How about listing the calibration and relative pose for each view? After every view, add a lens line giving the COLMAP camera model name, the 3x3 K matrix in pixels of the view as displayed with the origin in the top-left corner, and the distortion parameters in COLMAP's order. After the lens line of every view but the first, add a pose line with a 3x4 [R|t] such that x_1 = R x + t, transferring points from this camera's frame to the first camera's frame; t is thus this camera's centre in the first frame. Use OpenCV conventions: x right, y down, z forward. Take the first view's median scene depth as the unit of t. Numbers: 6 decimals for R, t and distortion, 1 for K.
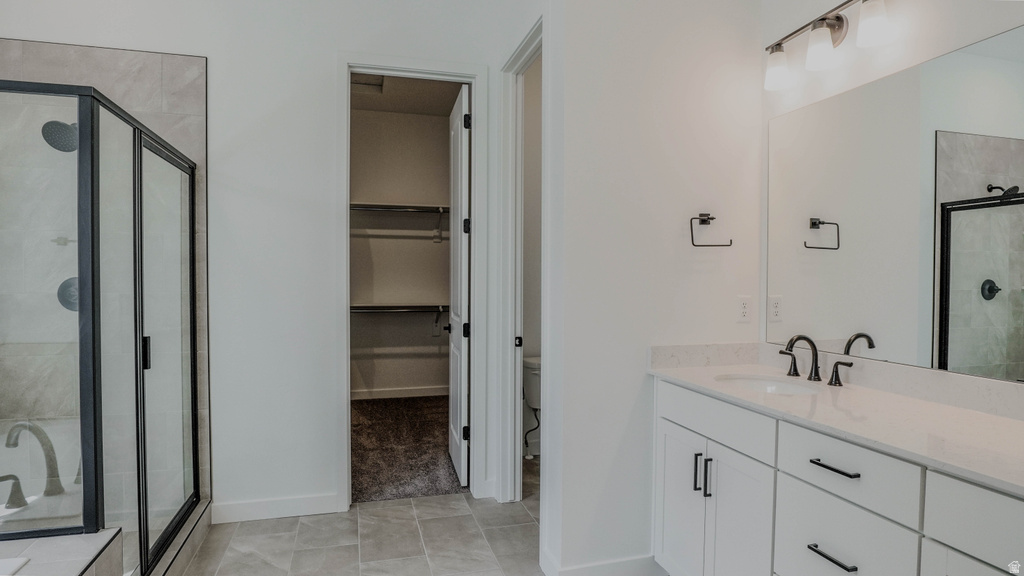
lens RADIAL K [[555.1, 0, 511.7], [0, 555.1, 291.3], [0, 0, 1]] dist [-0.038970, 0.008202]
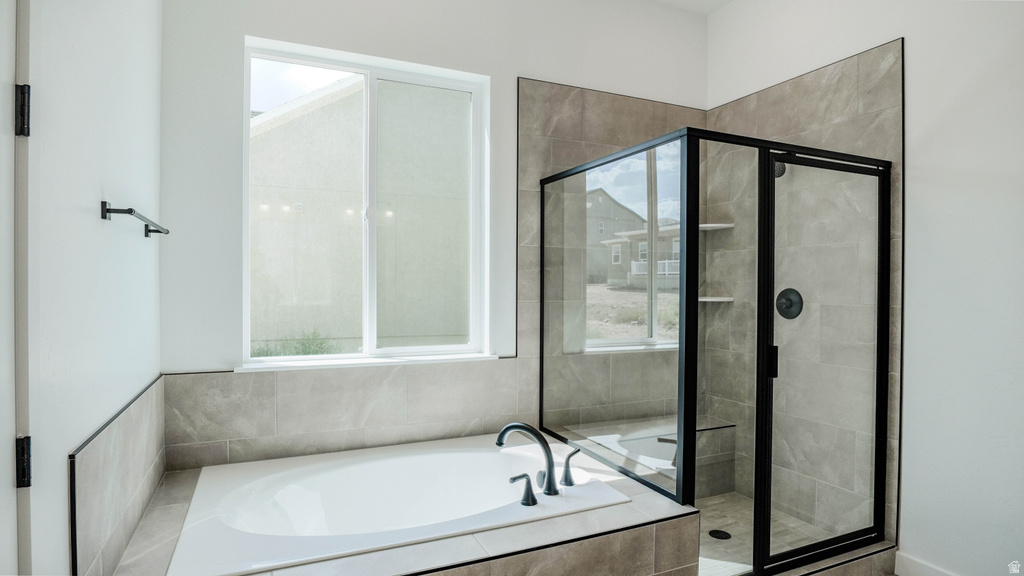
lens RADIAL K [[555.1, 0, 511.7], [0, 555.1, 291.3], [0, 0, 1]] dist [-0.038970, 0.008202]
pose [[0.142680, 0.008727, -0.989730, 0.214155], [-0.026139, 0.999646, 0.005046, -0.009866], [0.989424, 0.025150, 0.142857, 0.264759]]
